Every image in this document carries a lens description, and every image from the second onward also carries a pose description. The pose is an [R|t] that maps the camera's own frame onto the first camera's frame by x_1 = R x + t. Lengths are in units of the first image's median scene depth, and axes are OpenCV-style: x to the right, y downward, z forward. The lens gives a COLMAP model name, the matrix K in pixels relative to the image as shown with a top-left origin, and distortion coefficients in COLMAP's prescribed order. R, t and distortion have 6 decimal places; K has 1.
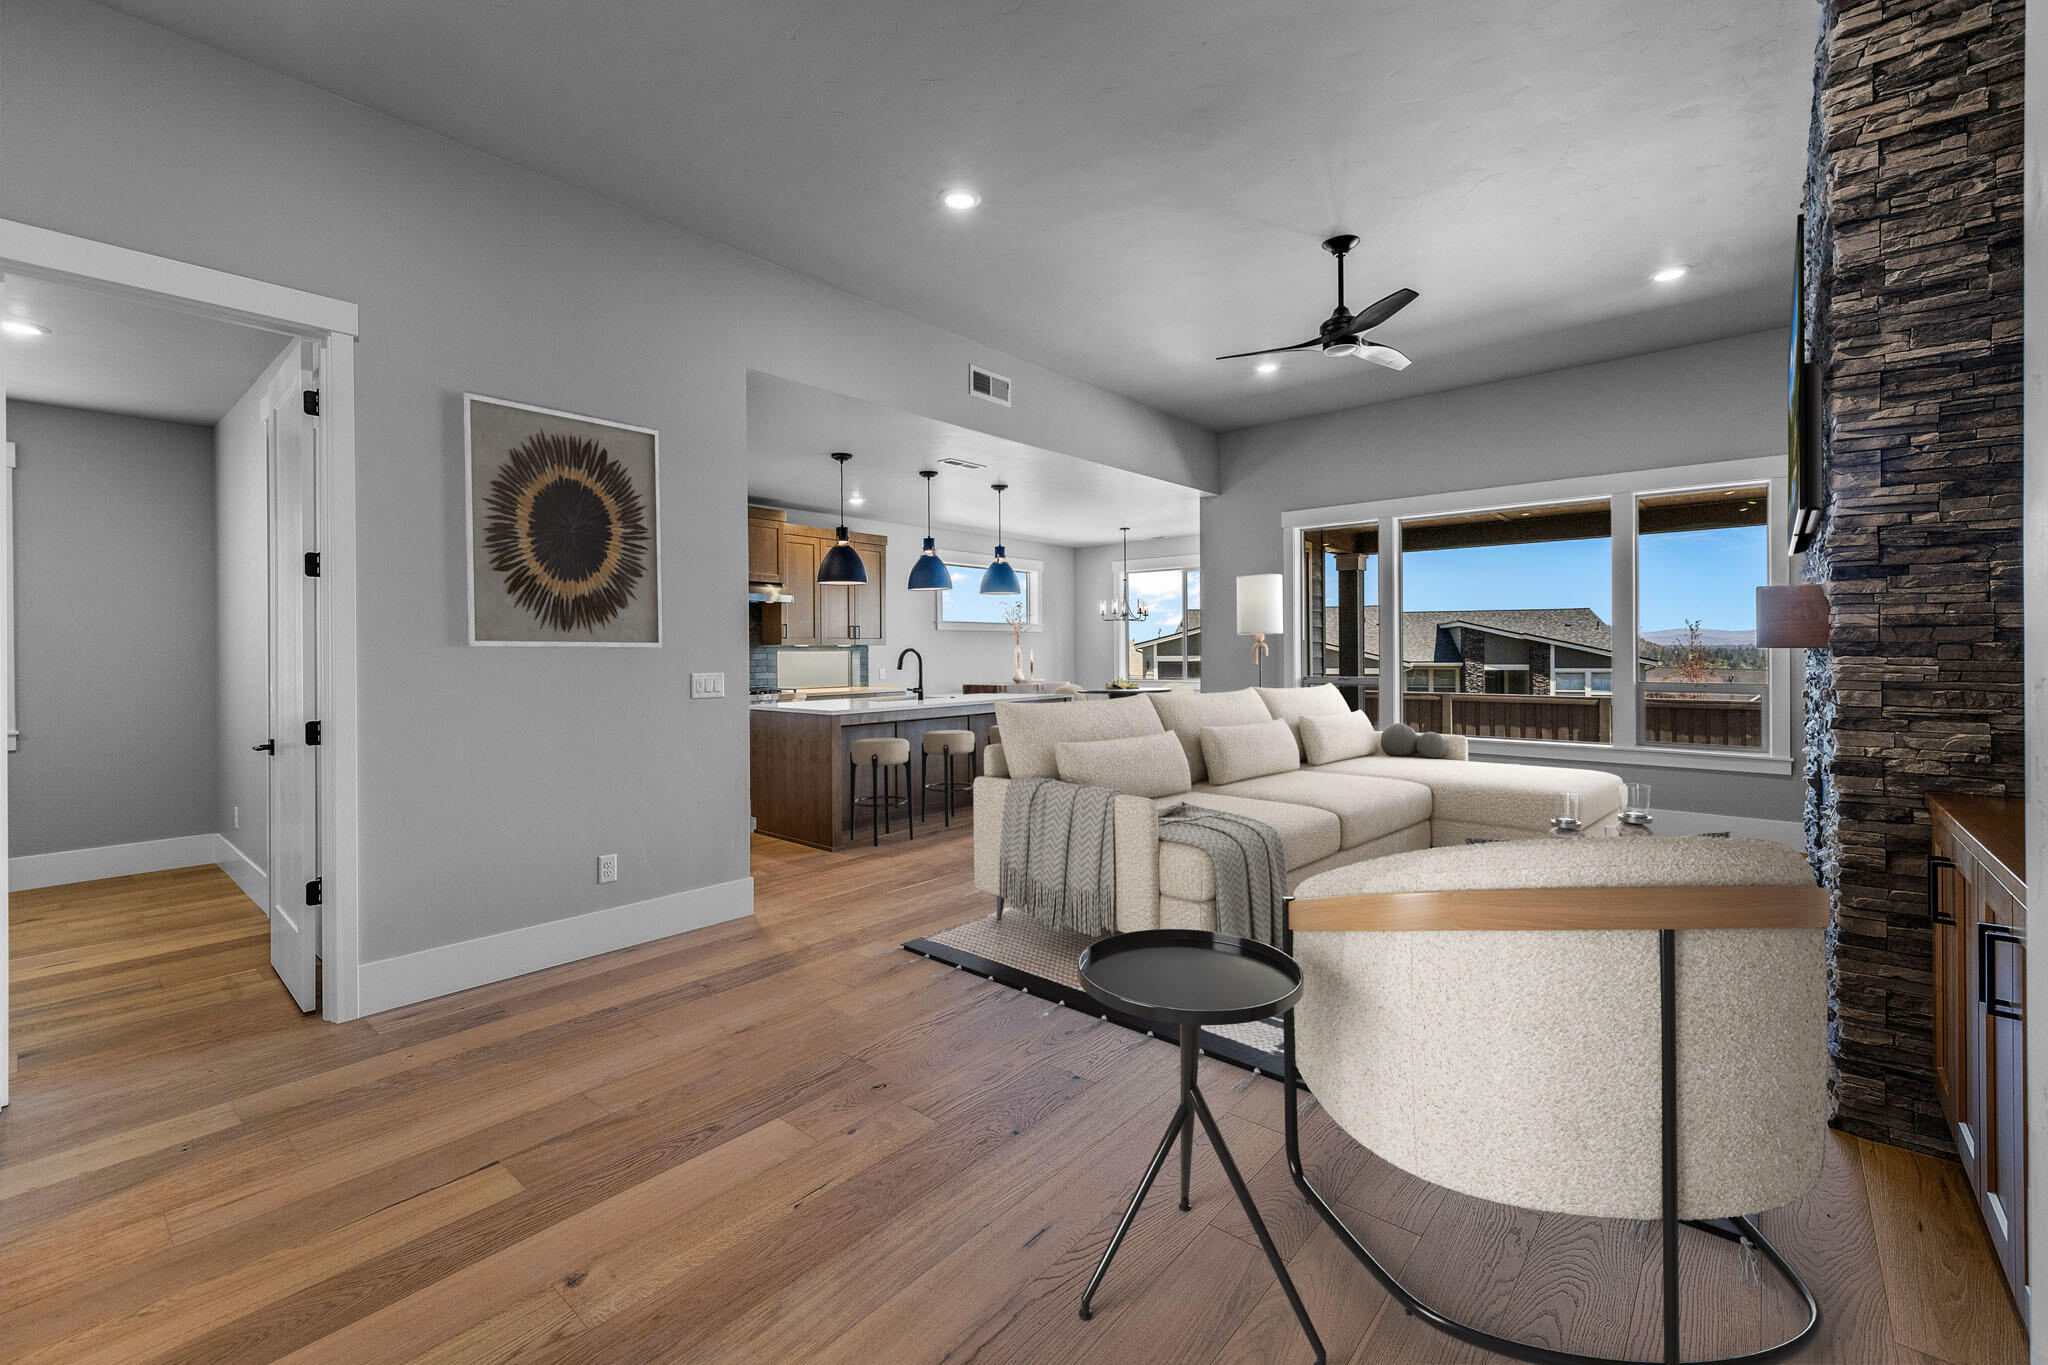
lens RADIAL K [[858.0, 0, 1032.0], [0, 858.0, 651.3], [0, 0, 1]] dist [0.000316, 0.000034]
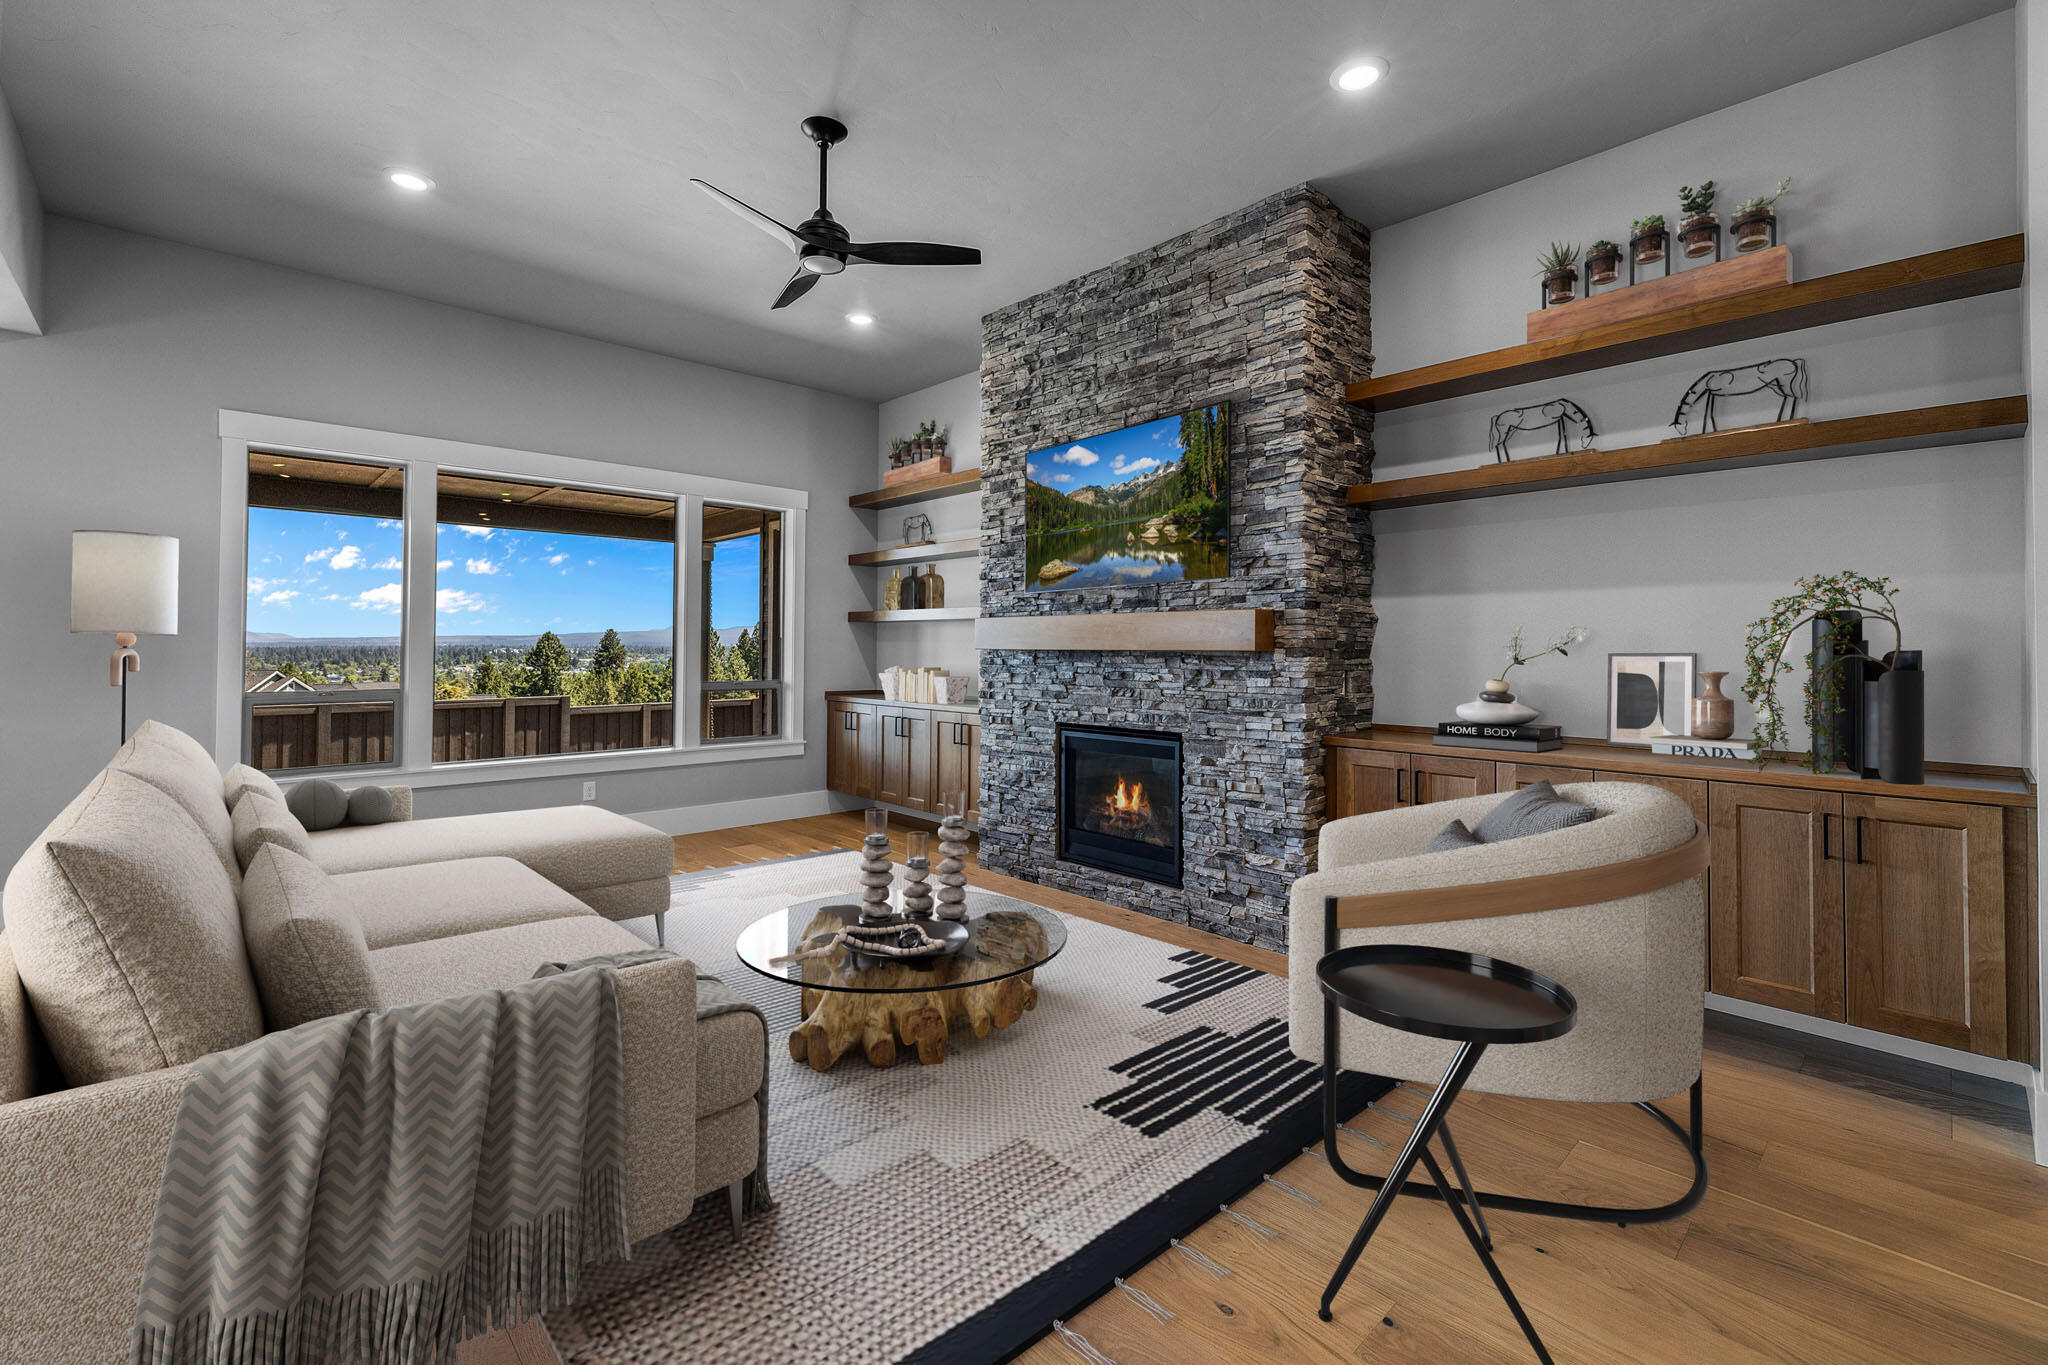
lens RADIAL K [[905.7, 0, 1030.2], [0, 905.7, 631.0], [0, 0, 1]] dist [-0.000139, -0.000065]
pose [[0.118827, 0.013593, 0.992822, -0.294544], [0.000575, 0.999905, -0.013758, -0.007982], [-0.992915, 0.002206, 0.118808, 0.494537]]
